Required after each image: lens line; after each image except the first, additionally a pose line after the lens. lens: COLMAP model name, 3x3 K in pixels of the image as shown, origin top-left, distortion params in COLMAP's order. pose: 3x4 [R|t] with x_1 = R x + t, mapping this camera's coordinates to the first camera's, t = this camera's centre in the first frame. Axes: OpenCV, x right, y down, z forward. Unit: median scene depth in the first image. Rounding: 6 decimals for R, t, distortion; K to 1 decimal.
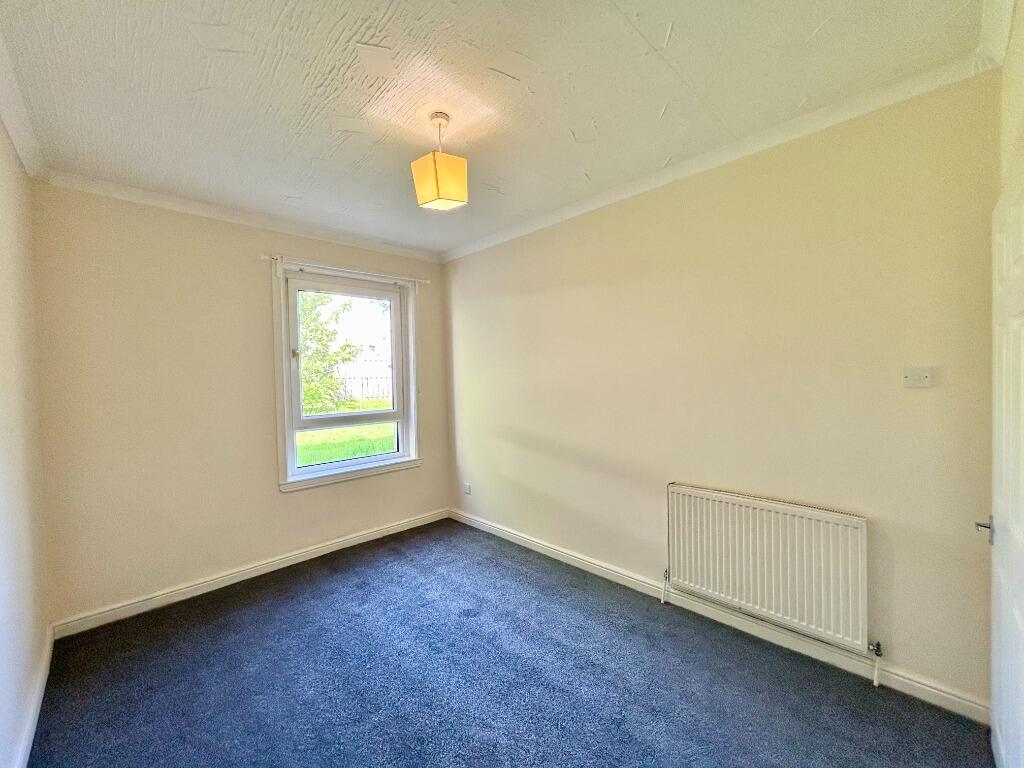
lens RADIAL K [[413.9, 0, 512.0], [0, 413.9, 384.0], [0, 0, 1]] dist [-0.001805, 0.000268]
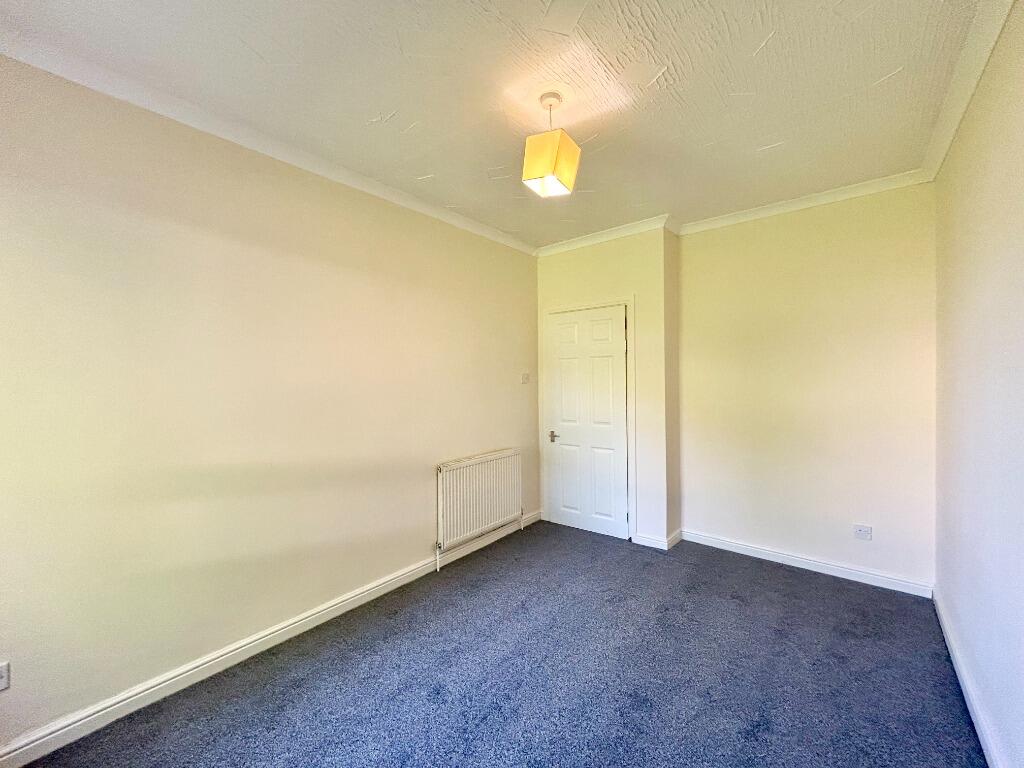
lens RADIAL K [[413.9, 0, 512.0], [0, 413.9, 384.0], [0, 0, 1]] dist [-0.001805, 0.000268]
pose [[-0.111223, 0.012132, 0.993721, -0.849559], [0.037821, 0.999253, -0.007966, 0.019857], [-0.993076, 0.036698, -0.111599, 0.931343]]
